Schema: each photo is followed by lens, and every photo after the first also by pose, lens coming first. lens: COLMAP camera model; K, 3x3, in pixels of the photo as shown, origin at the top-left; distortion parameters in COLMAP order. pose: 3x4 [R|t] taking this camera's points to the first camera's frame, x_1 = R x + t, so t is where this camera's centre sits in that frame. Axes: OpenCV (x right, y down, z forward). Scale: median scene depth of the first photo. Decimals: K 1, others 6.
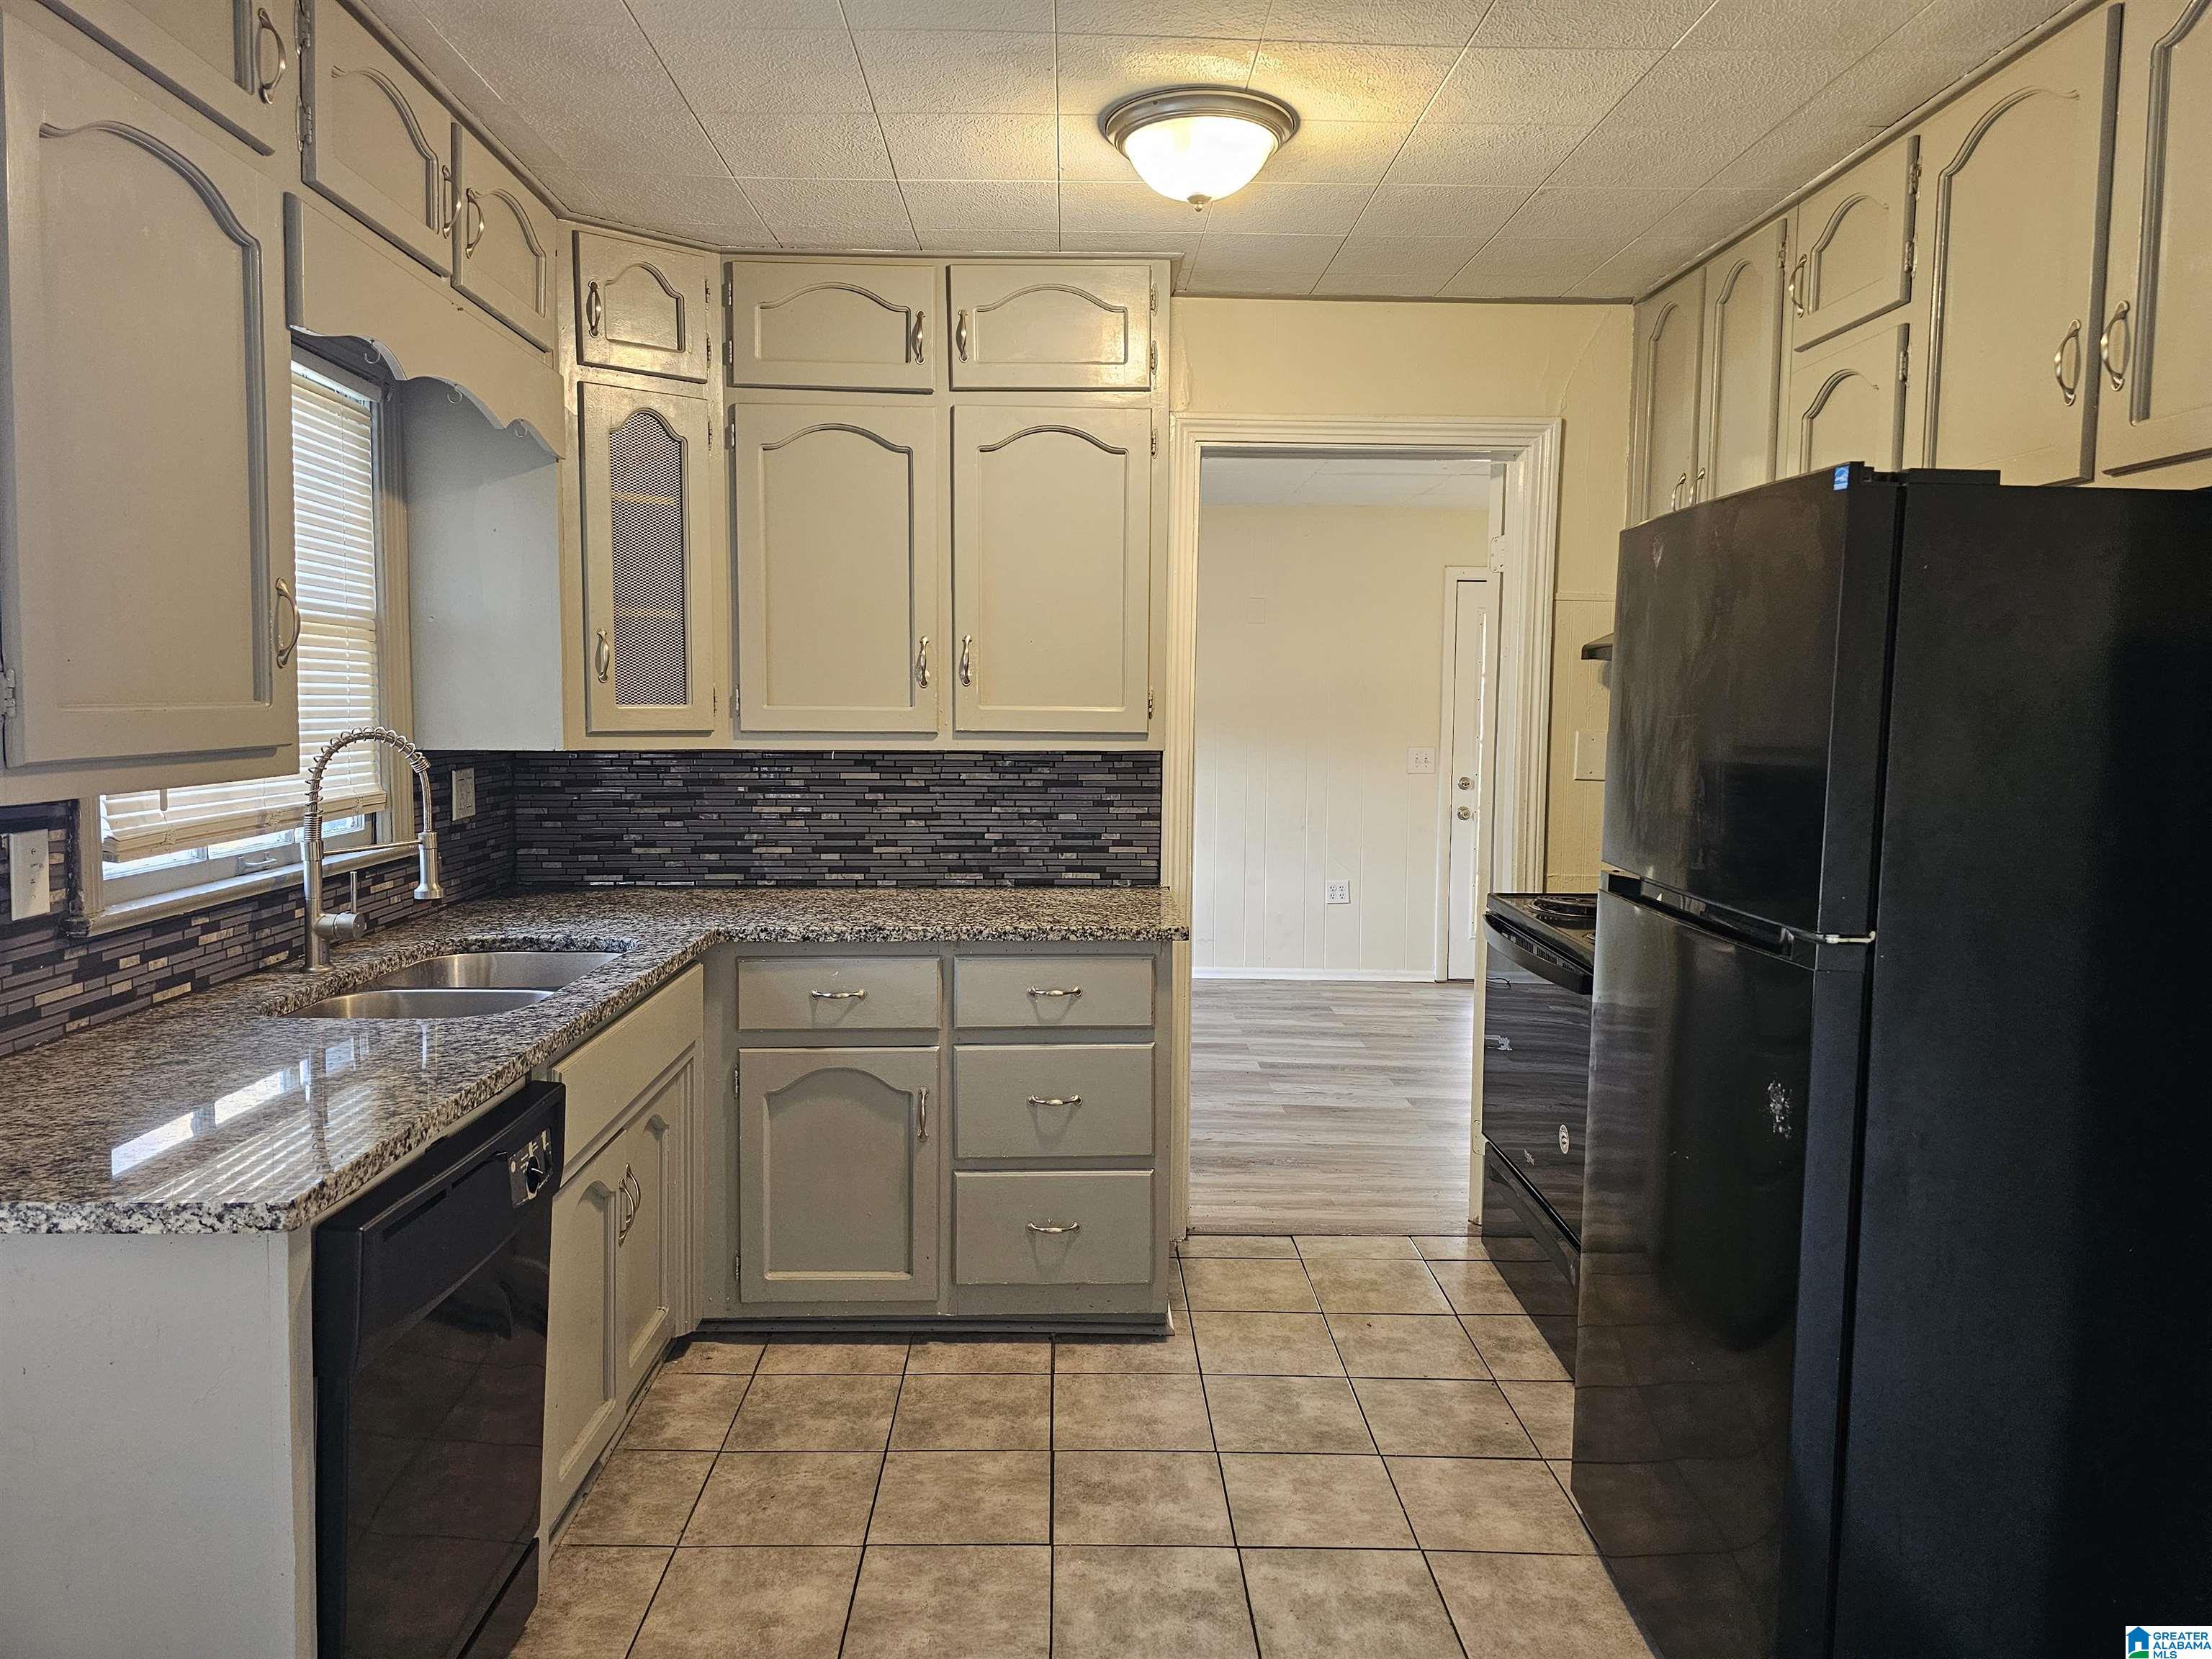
lens RADIAL K [[1489.5, 0, 1101.0], [0, 1489.5, 826.1], [0, 0, 1]] dist [0.005473, -0.000239]
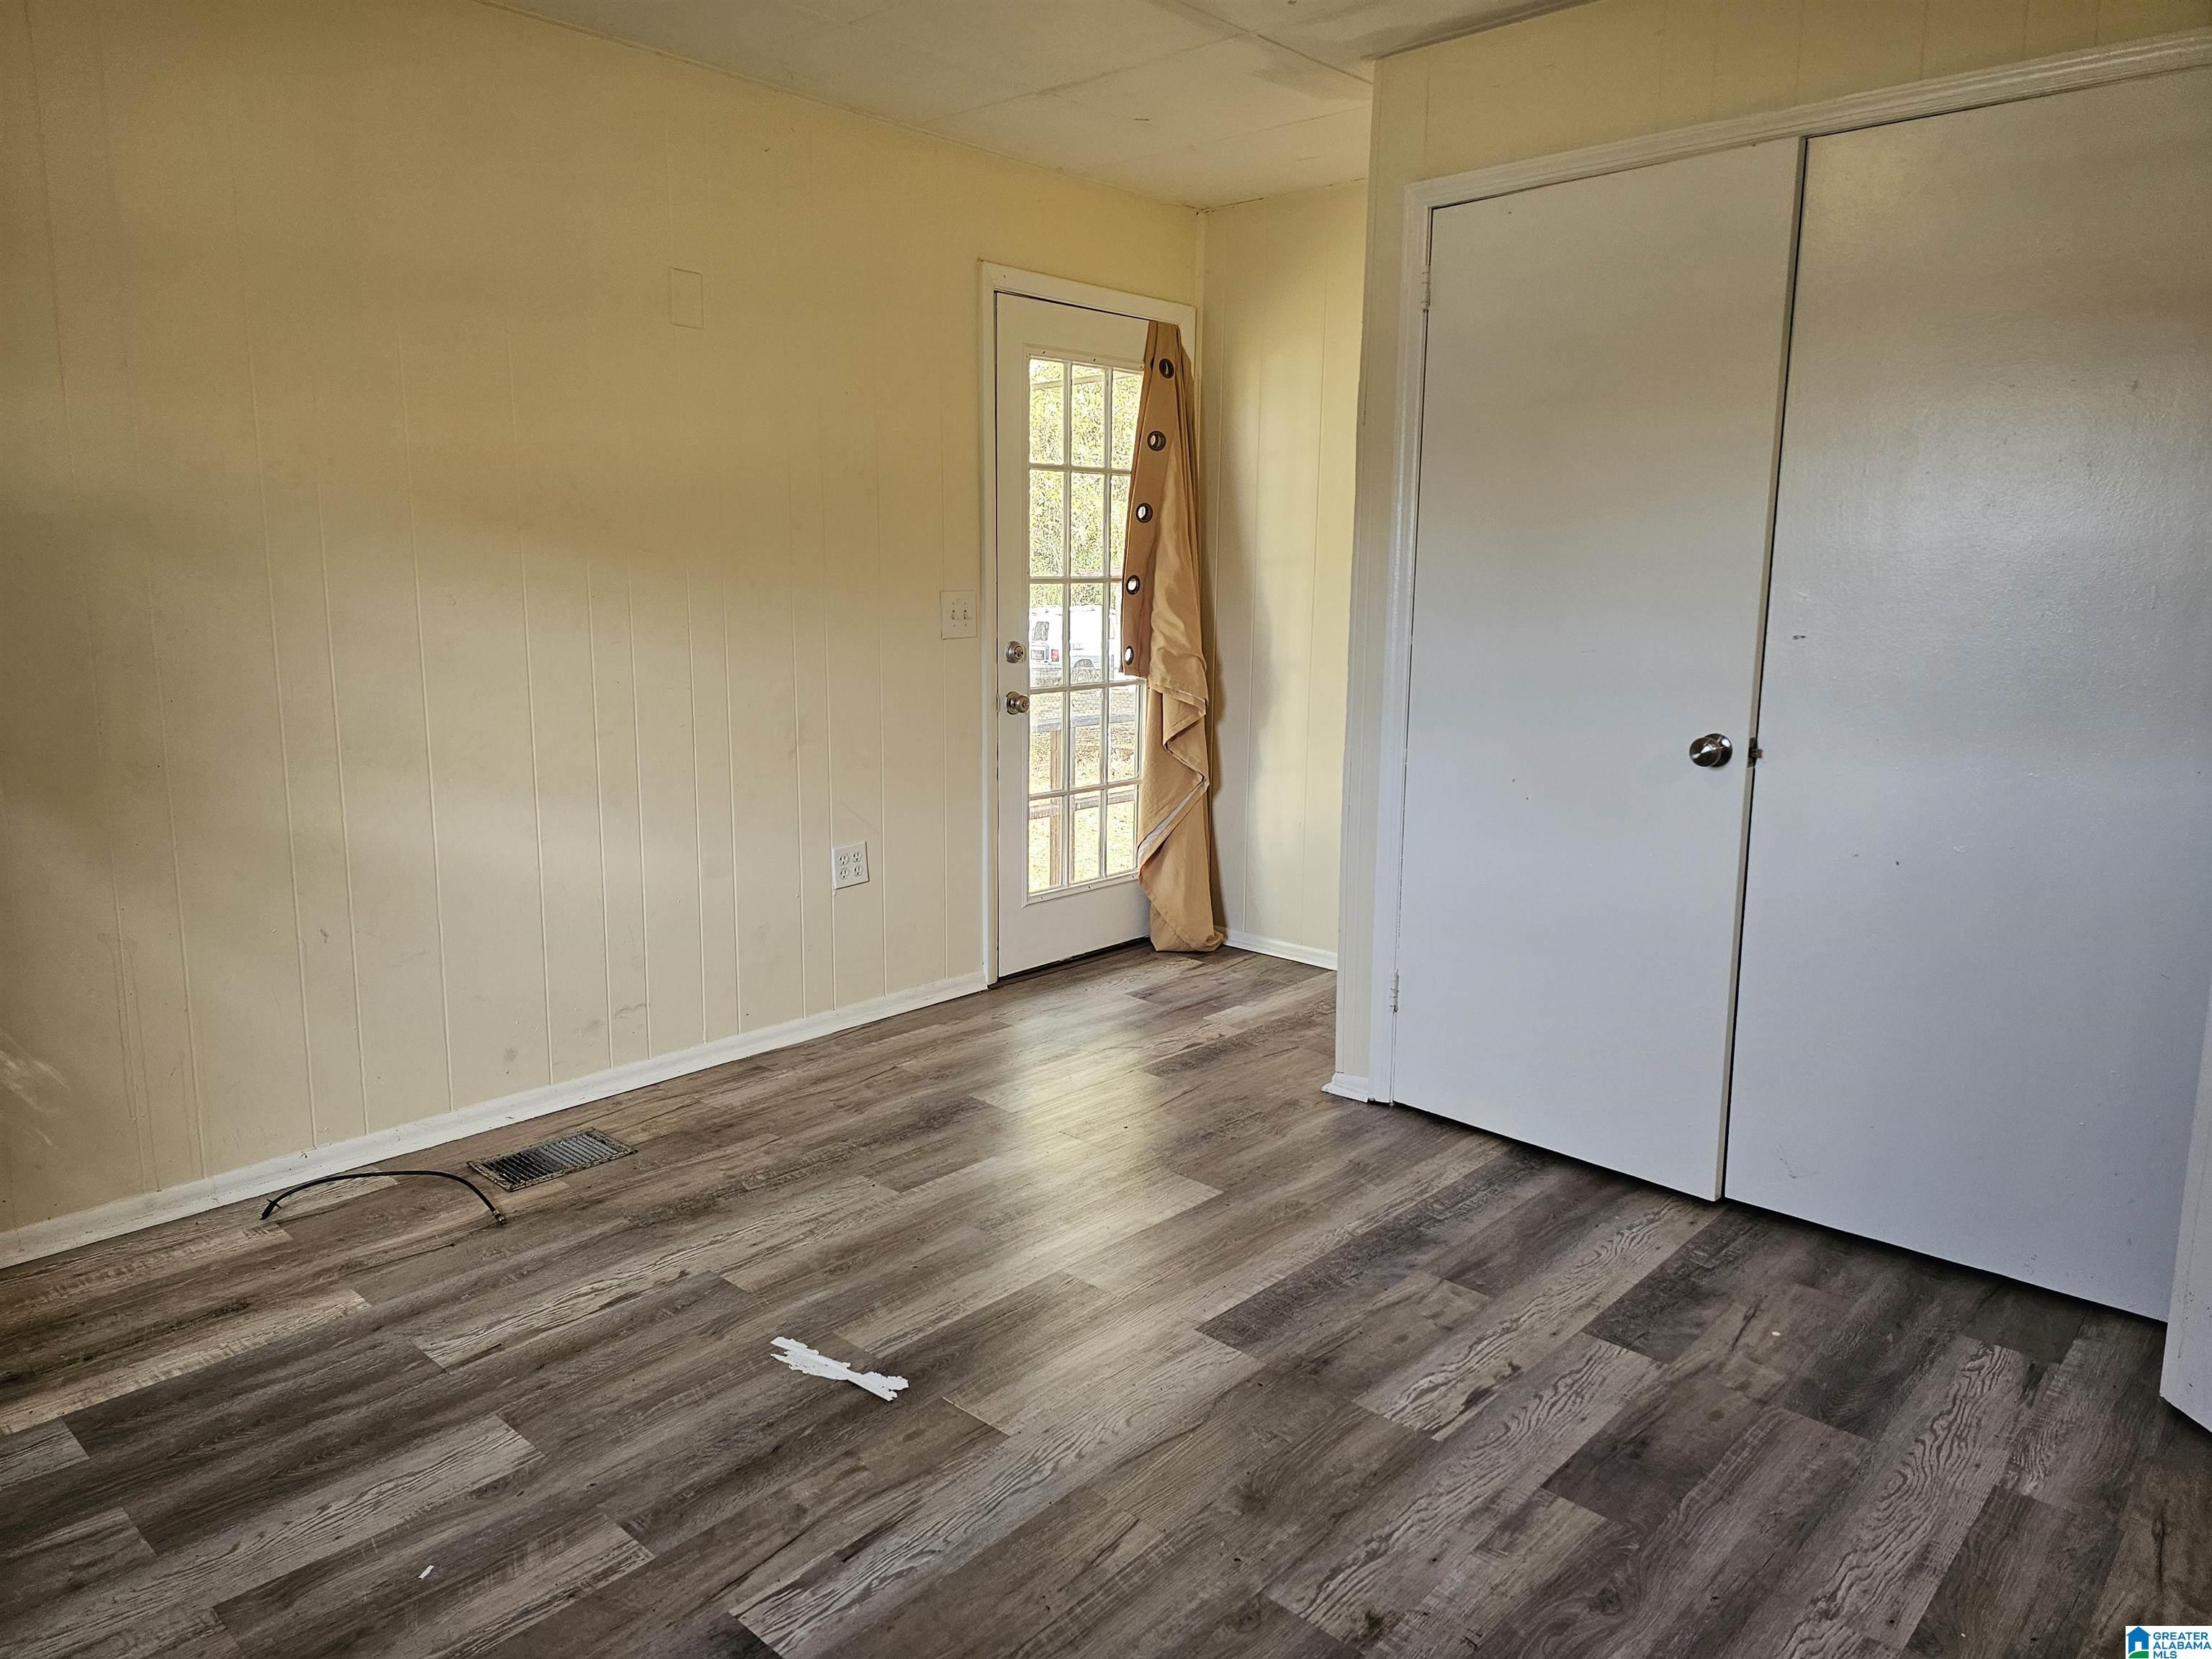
lens RADIAL K [[1489.5, 0, 1106.3], [0, 1489.5, 836.0], [0, 0, 1]] dist [0.005473, -0.000239]
pose [[0.702218, -0.138632, 0.698334, -0.153197], [0.055747, 0.988554, 0.140190, -0.037158], [-0.709776, -0.059514, 0.701909, 0.555815]]
